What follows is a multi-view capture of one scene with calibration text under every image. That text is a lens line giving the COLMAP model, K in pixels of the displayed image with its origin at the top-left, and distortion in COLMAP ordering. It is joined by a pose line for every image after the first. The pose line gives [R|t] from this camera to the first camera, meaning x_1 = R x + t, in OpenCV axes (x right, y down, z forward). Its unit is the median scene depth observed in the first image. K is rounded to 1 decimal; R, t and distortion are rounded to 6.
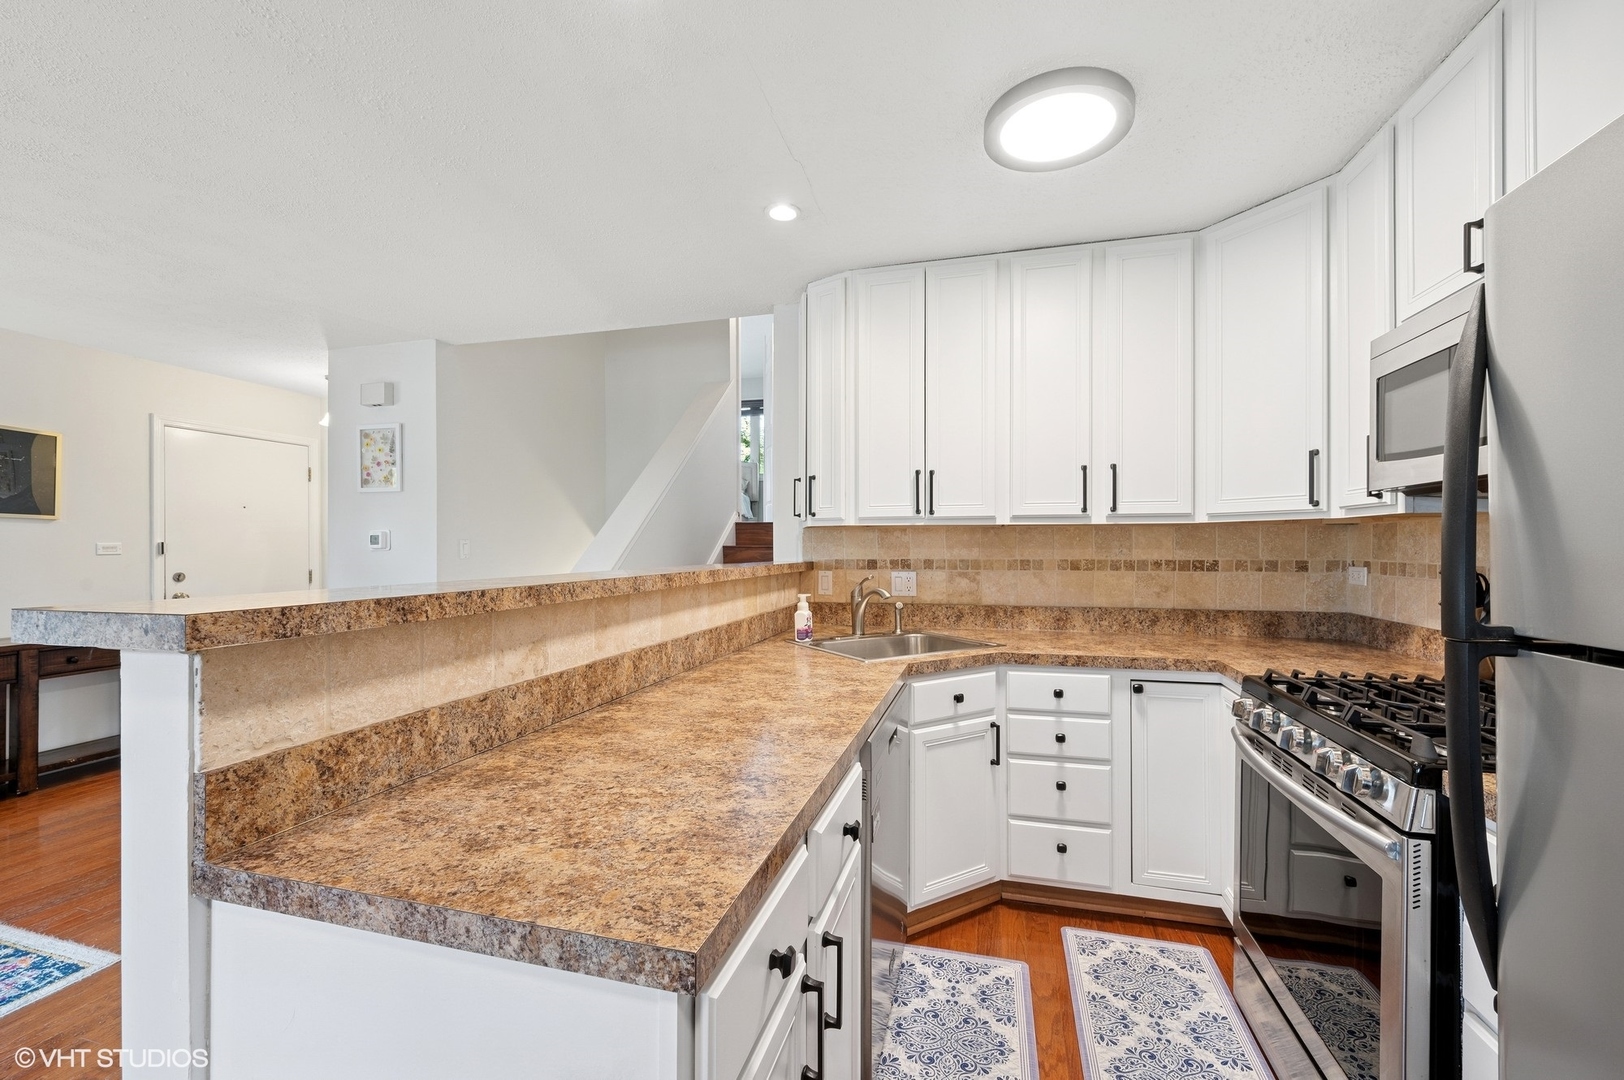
lens RADIAL K [[648.2, 0, 810.8], [0, 648.2, 545.1], [0, 0, 1]] dist [0.000210, -0.000087]
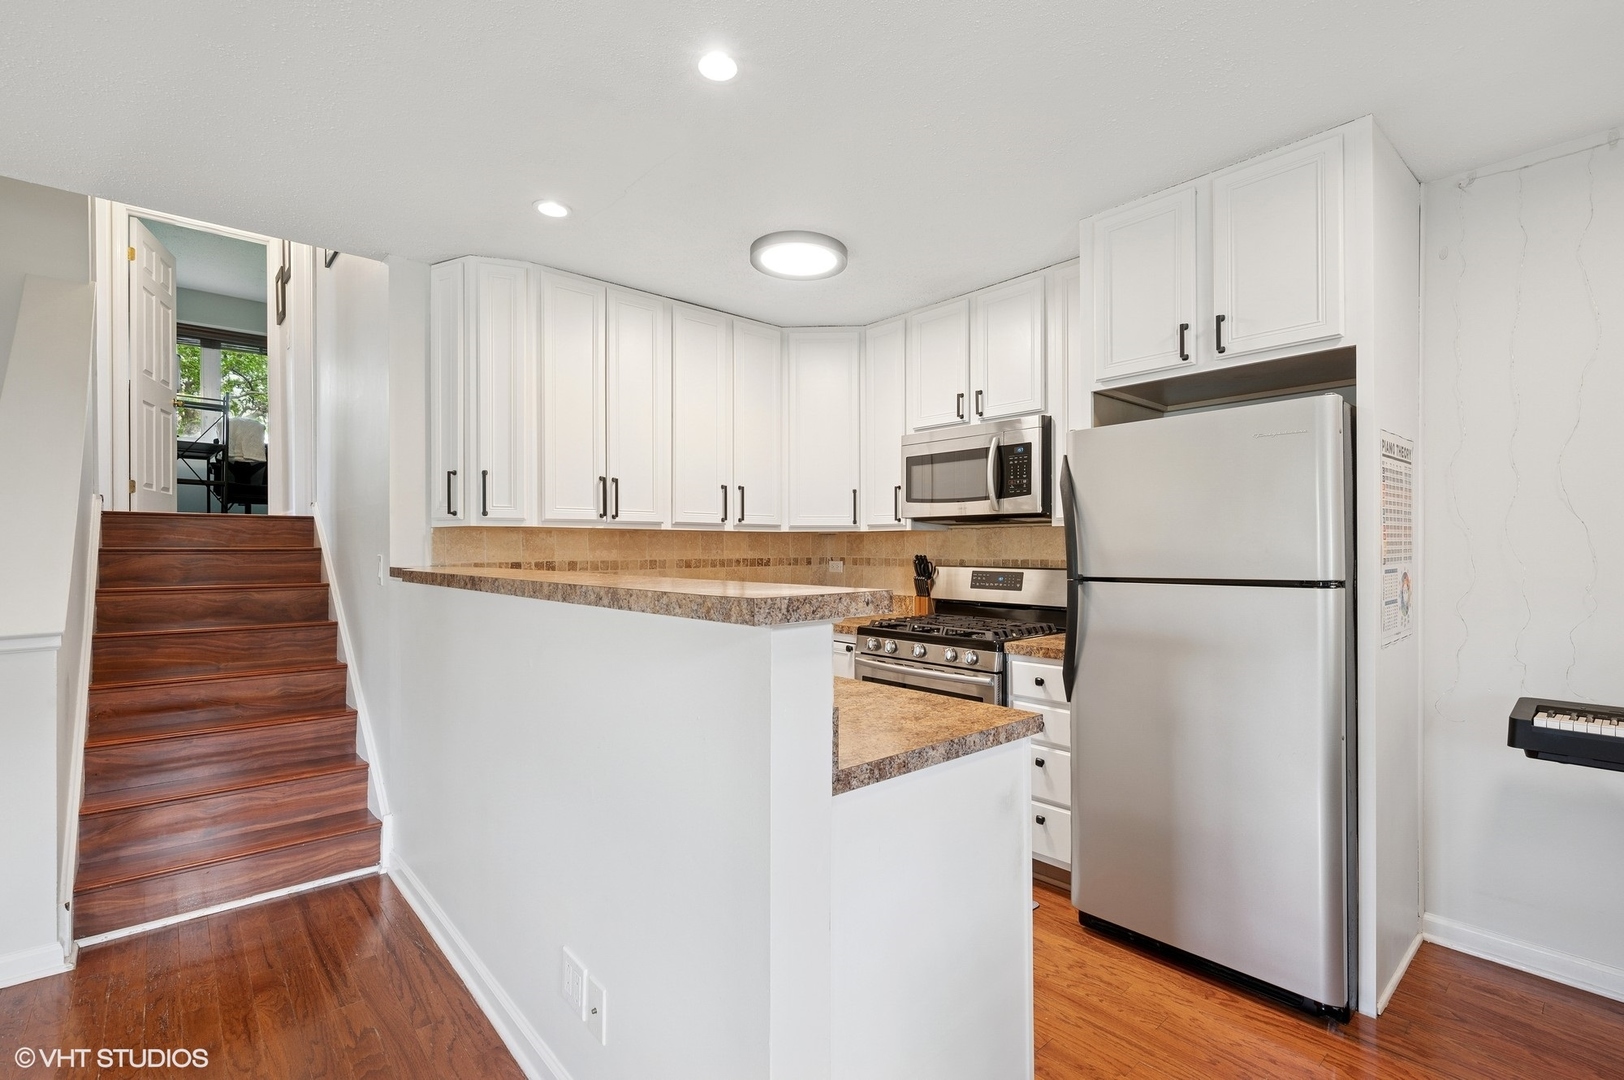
lens RADIAL K [[741.7, 0, 819.3], [0, 741.7, 543.2], [0, 0, 1]] dist [0.000792, 0.000032]
pose [[0.538792, 0.006214, 0.842416, -0.808704], [-0.001114, 0.999977, -0.006664, 0.001747], [-0.842438, 0.002652, 0.538787, 0.054990]]
